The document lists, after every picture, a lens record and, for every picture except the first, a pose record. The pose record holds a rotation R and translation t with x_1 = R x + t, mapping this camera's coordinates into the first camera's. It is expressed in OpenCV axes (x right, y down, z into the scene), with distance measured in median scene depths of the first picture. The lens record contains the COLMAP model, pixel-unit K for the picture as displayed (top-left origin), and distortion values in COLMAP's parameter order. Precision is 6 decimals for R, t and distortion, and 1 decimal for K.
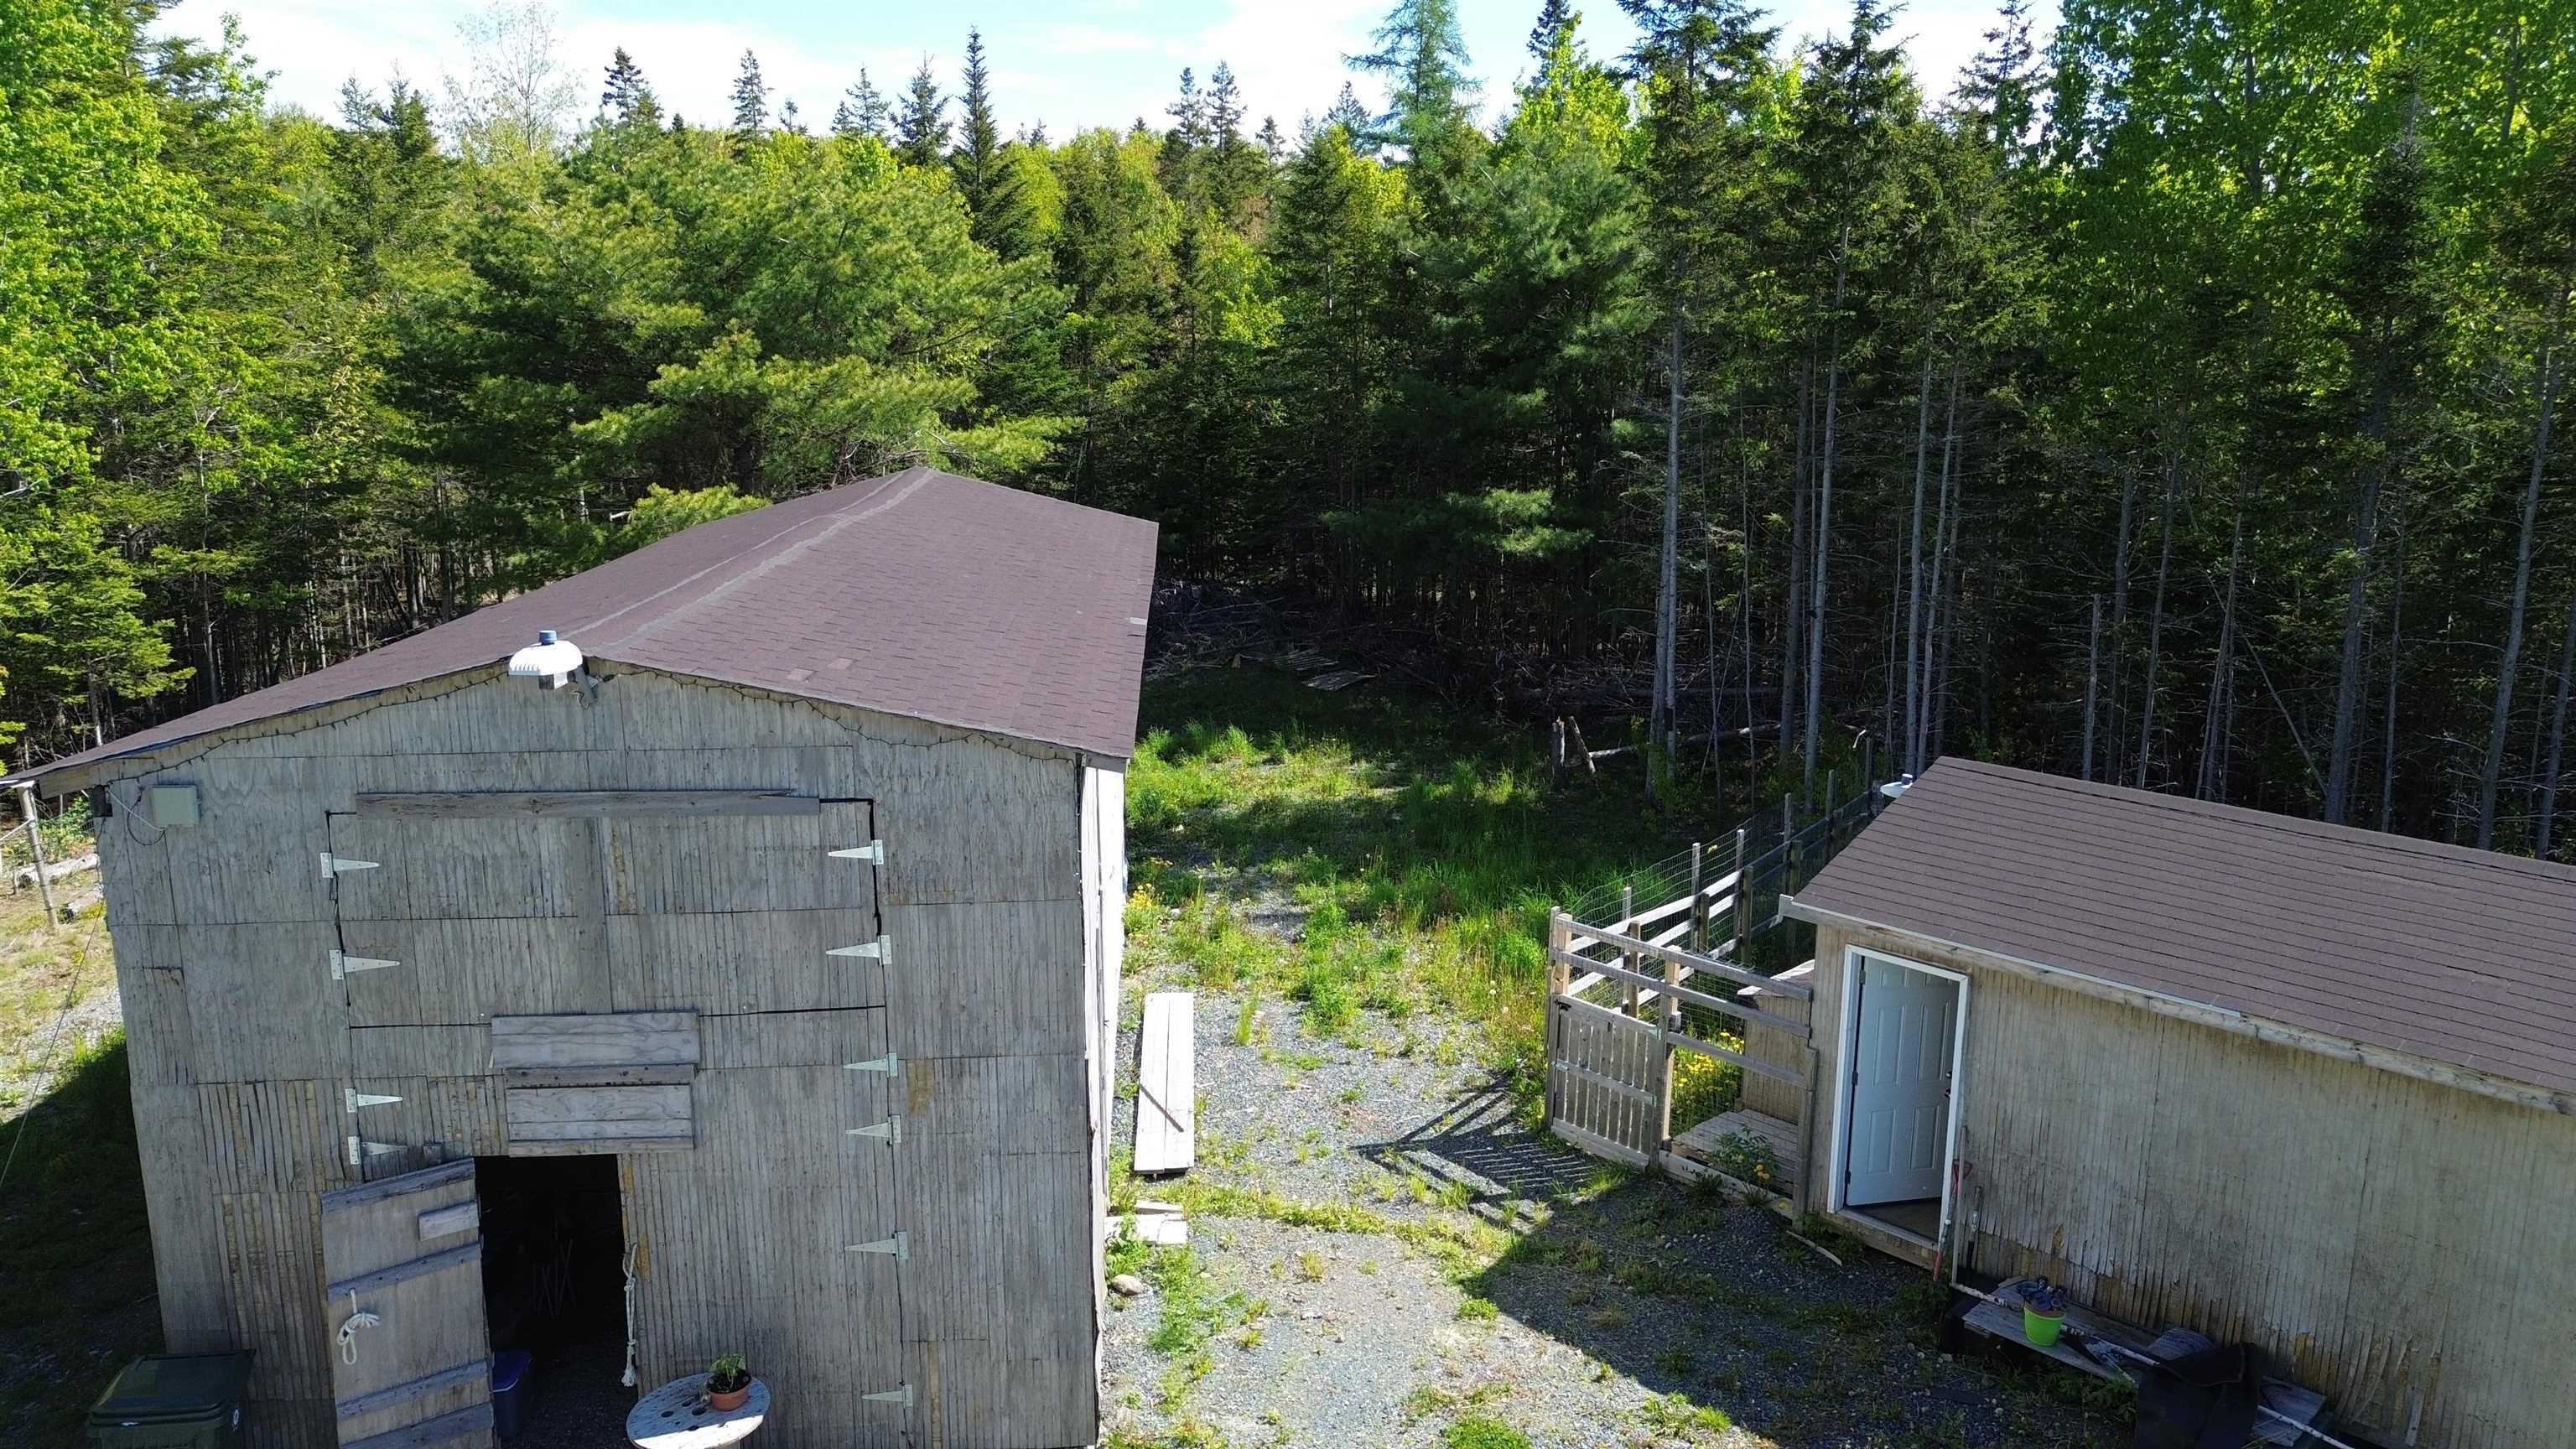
lens RADIAL K [[1812.9, 0, 1285.4], [0, 1812.9, 718.4], [0, 0, 1]] dist [0.057111, -0.051464]
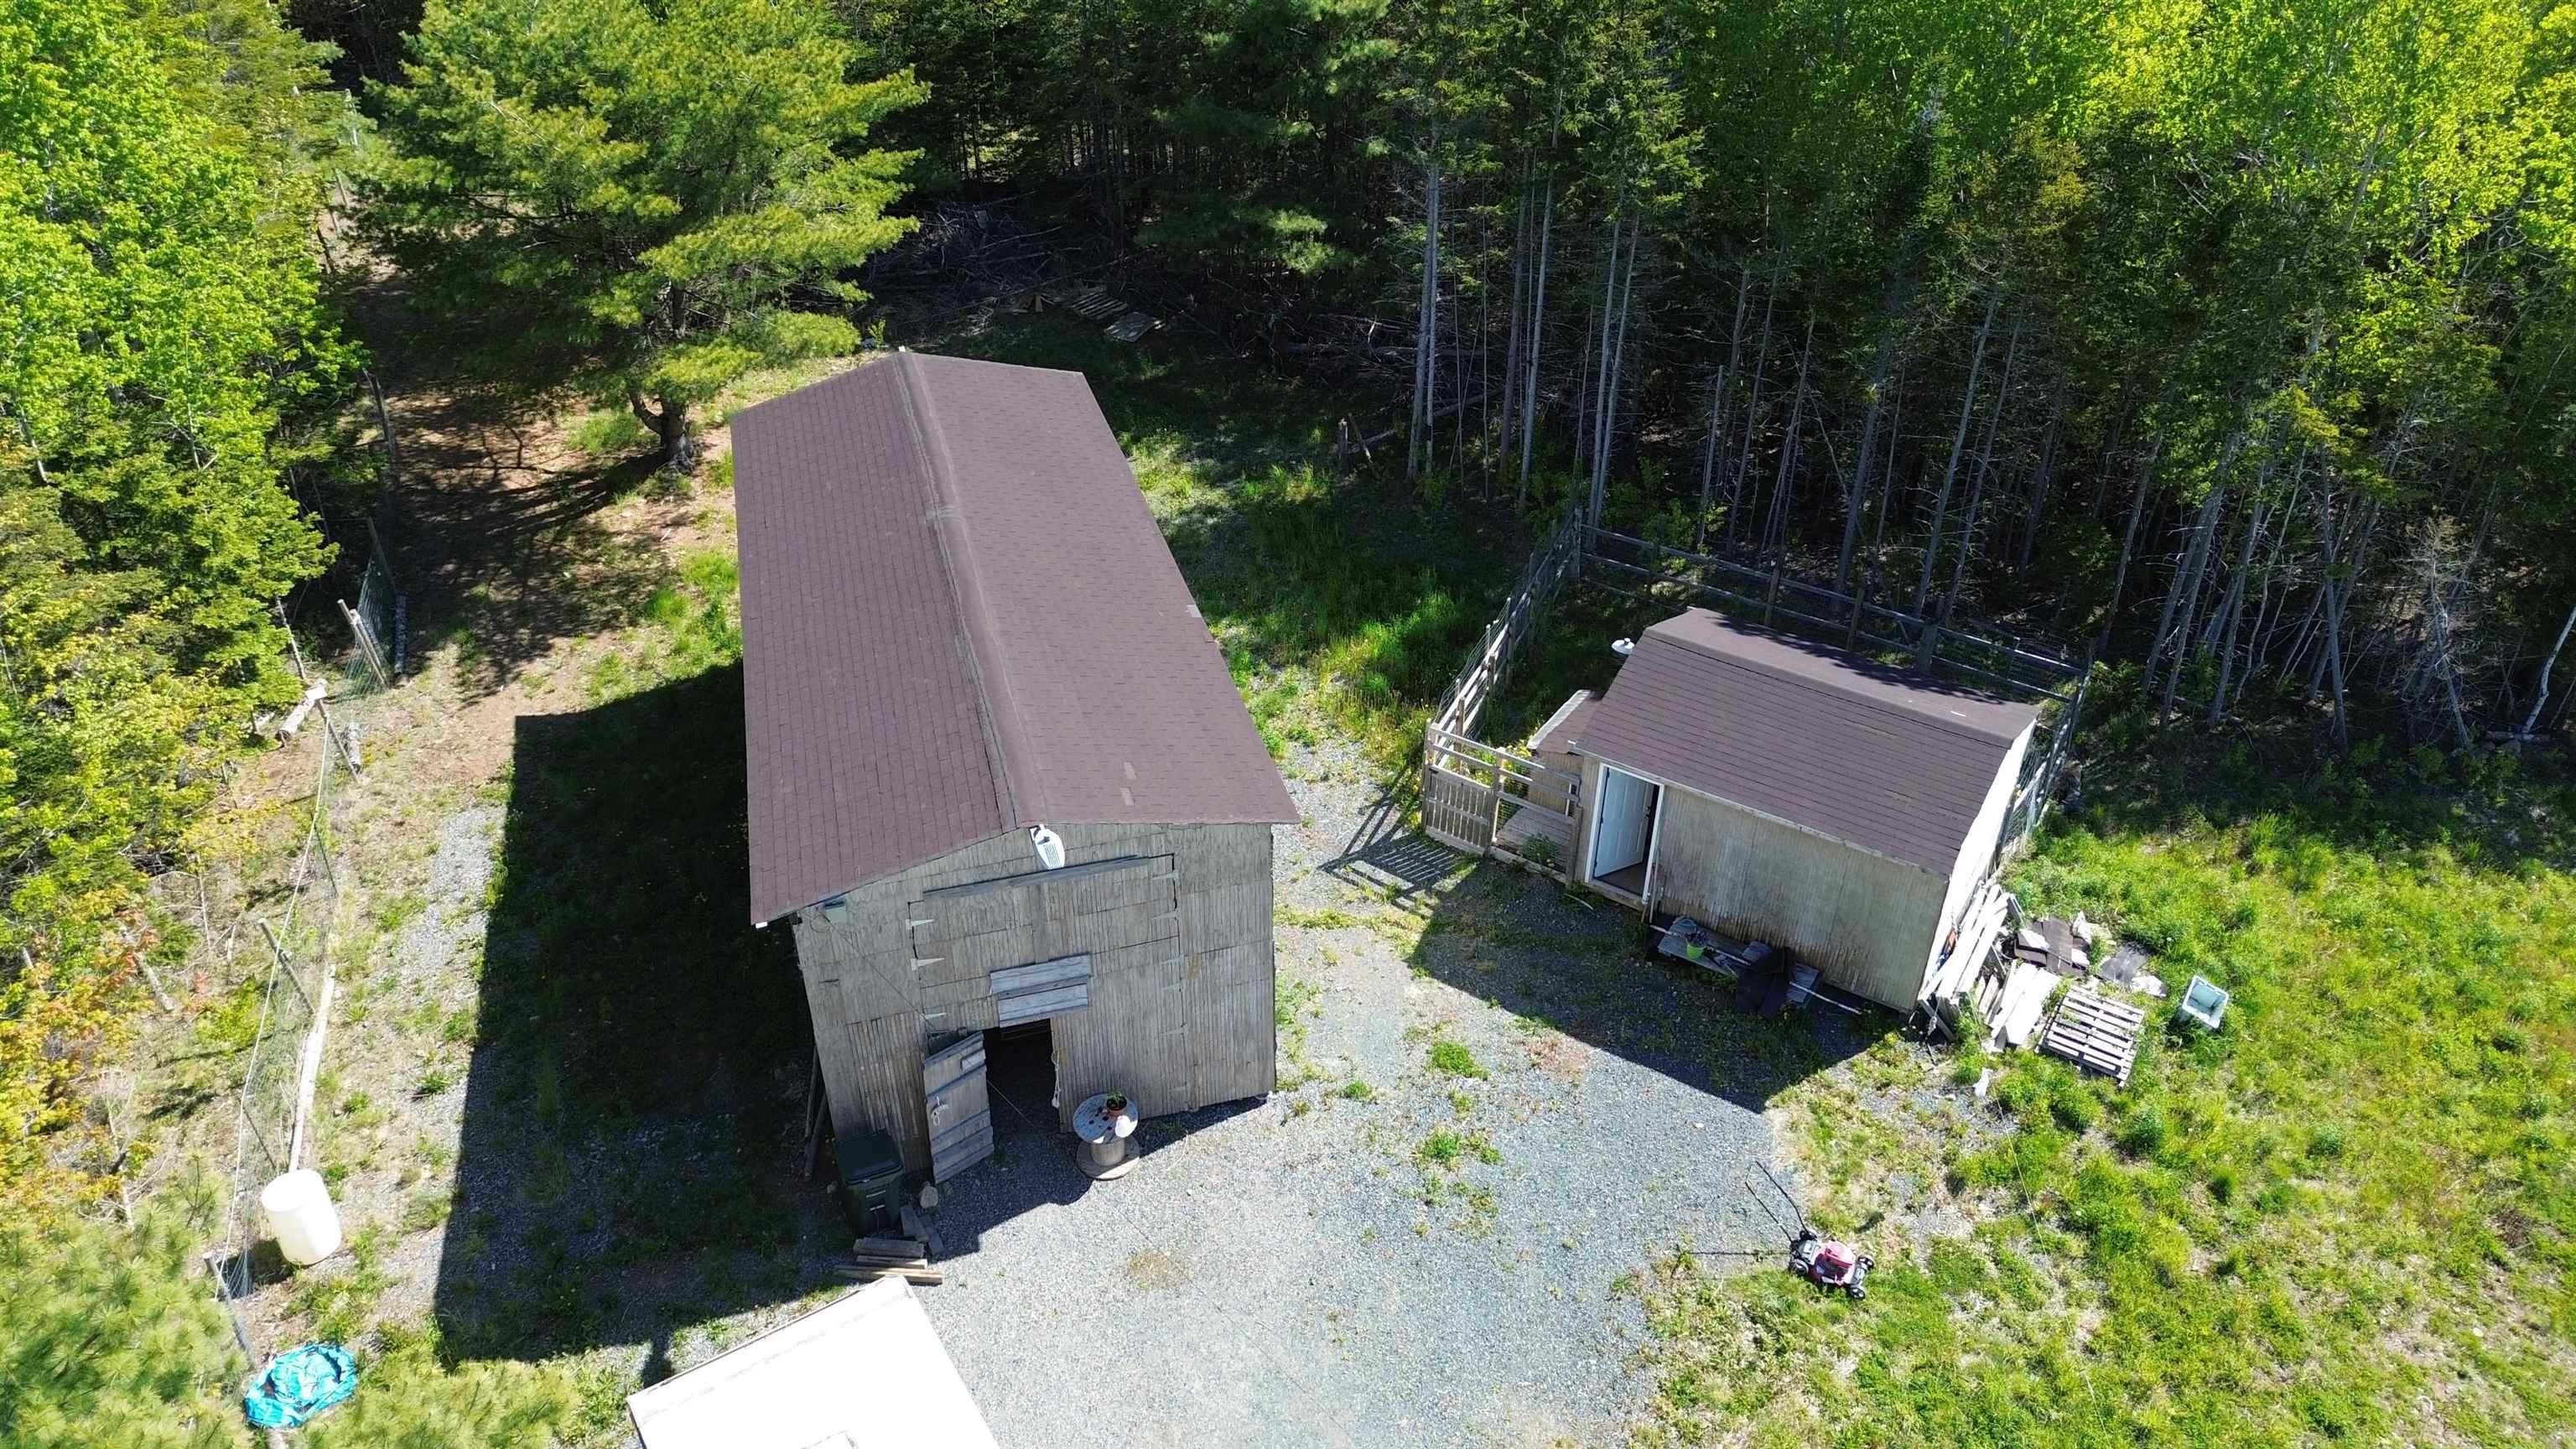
lens RADIAL K [[1812.9, 0, 1282.8], [0, 1812.9, 722.1], [0, 0, 1]] dist [0.057111, -0.051464]
pose [[0.973906, -0.124889, 0.189501, -0.443282], [0.041836, 0.919461, 0.390950, -0.812797], [-0.223064, -0.372820, 0.900693, -0.723380]]
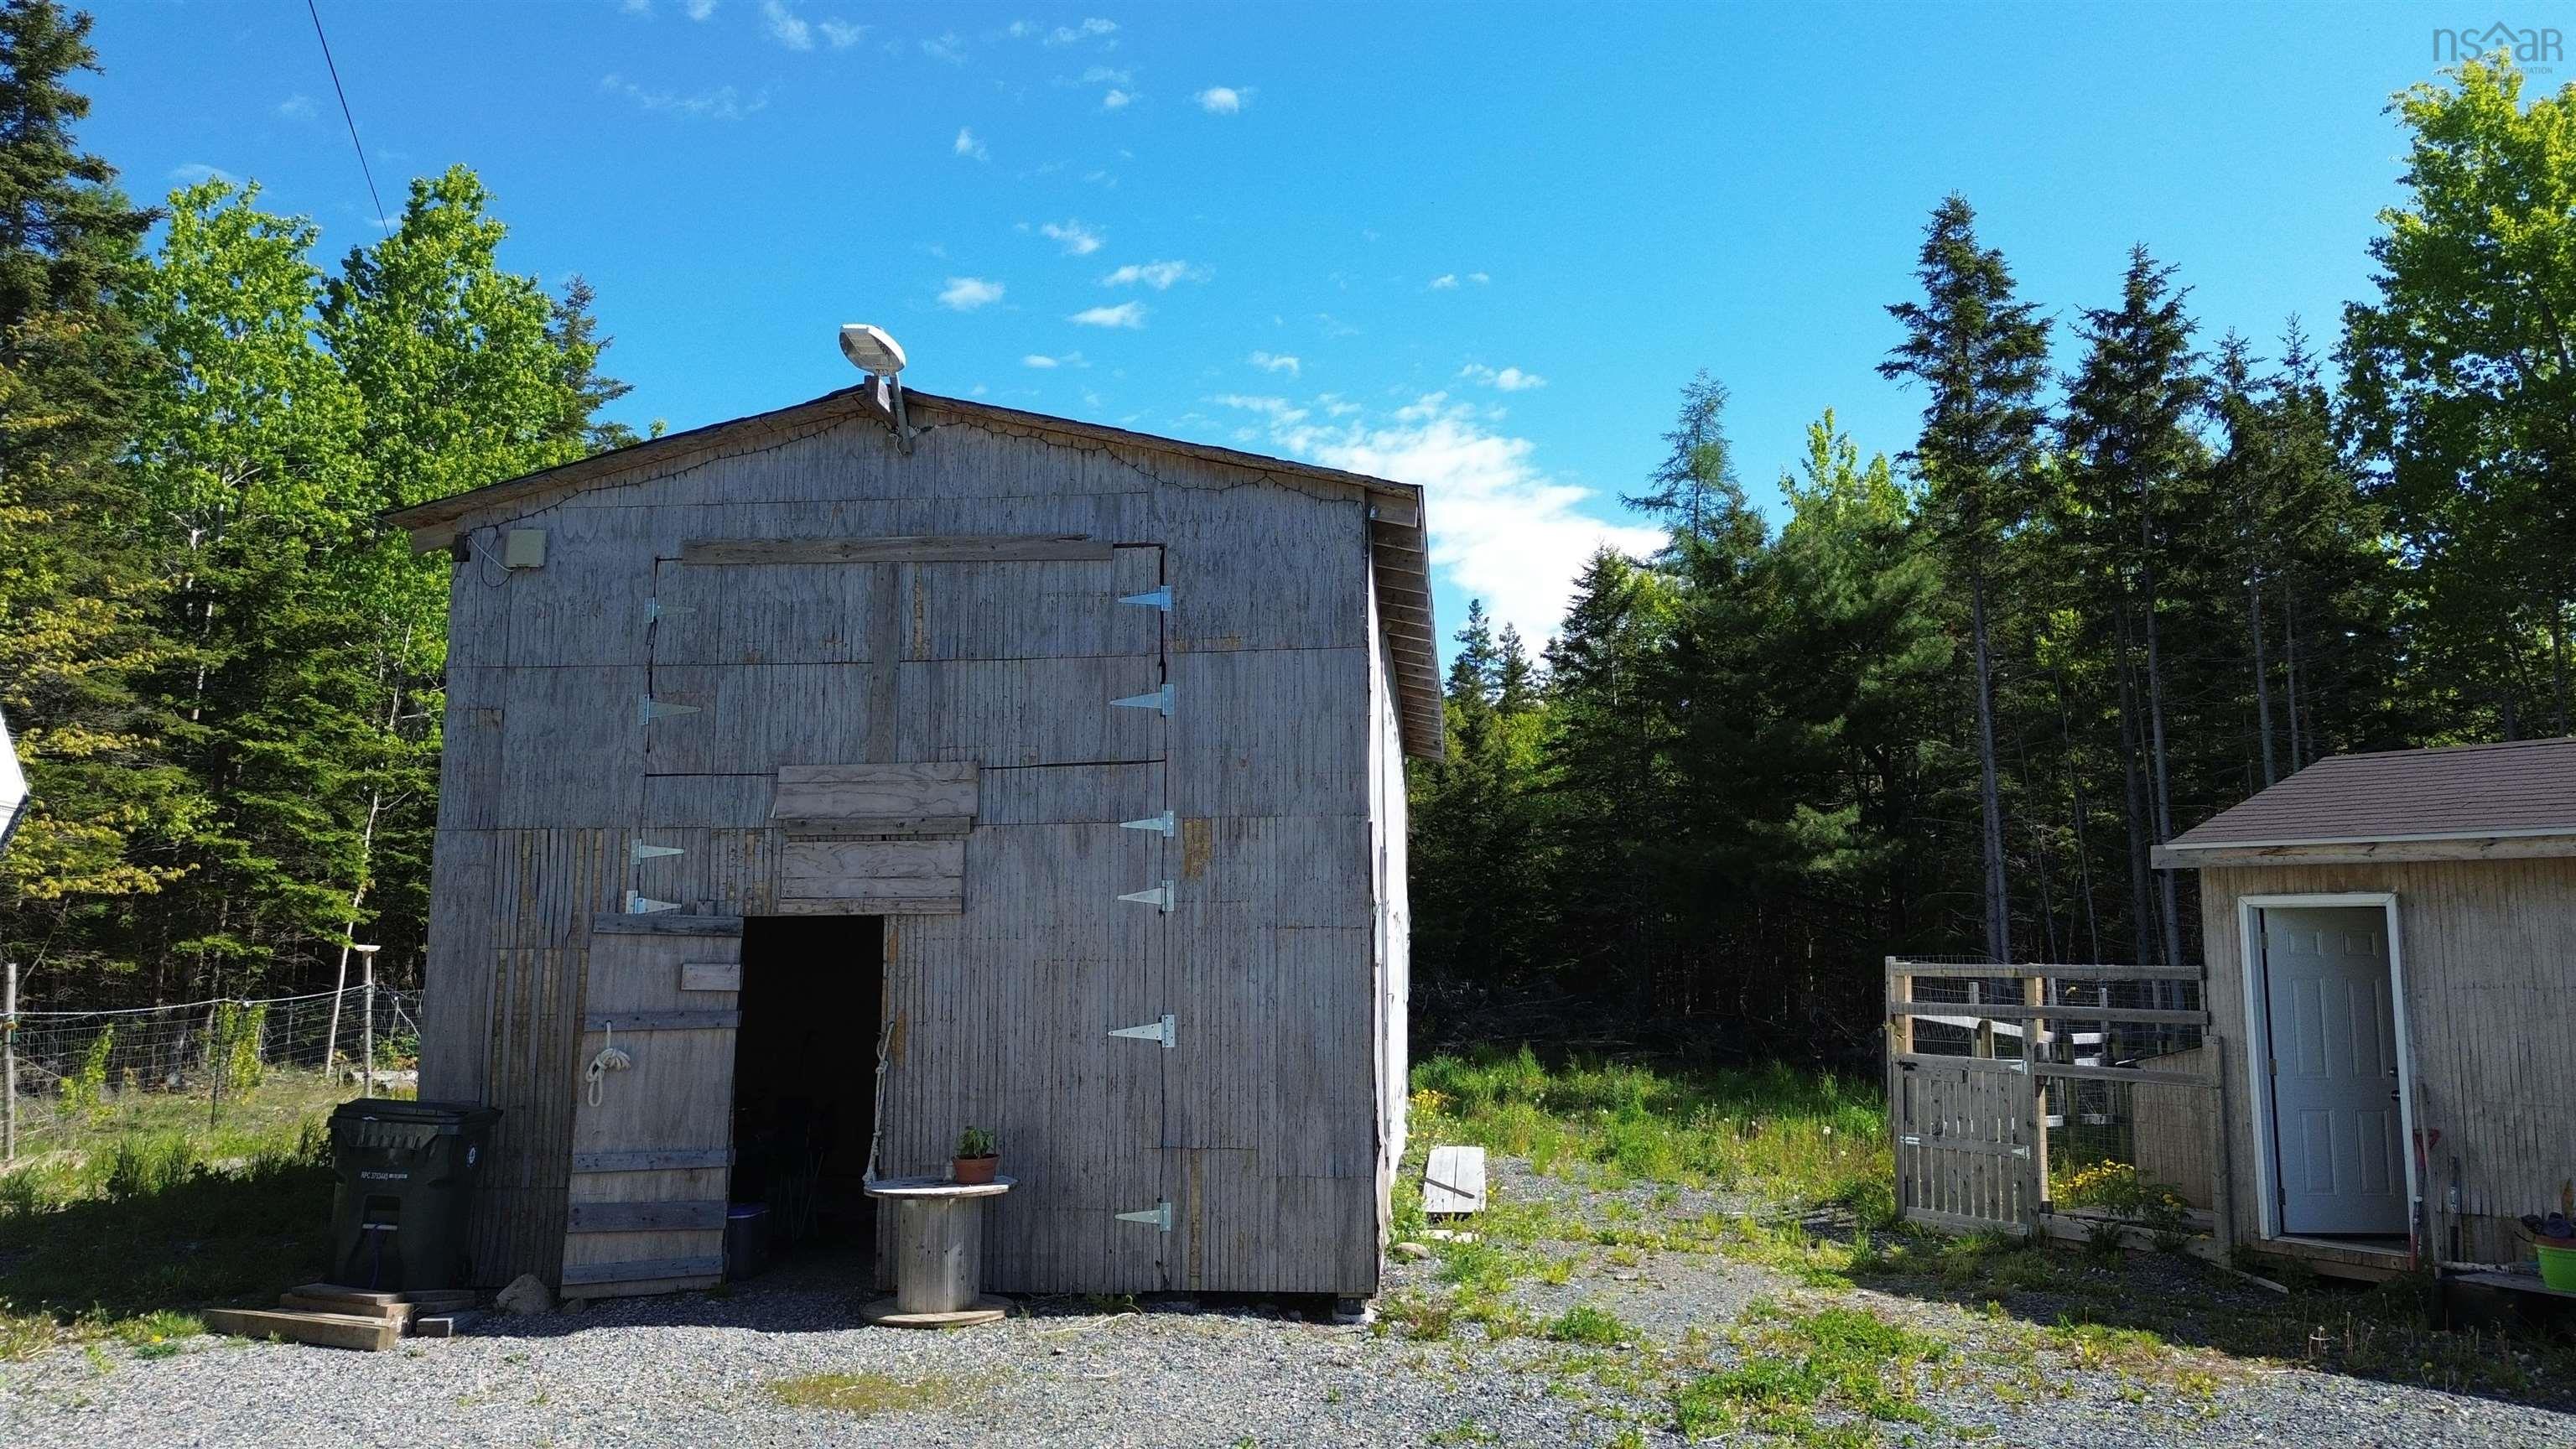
lens RADIAL K [[1812.9, 0, 1287.0], [0, 1812.9, 716.3], [0, 0, 1]] dist [0.057111, -0.051464]
pose [[0.988103, -0.019122, -0.152598, -0.008913], [-0.033354, 0.941978, -0.334013, 0.438636], [0.150131, 0.335129, 0.930134, 0.106274]]
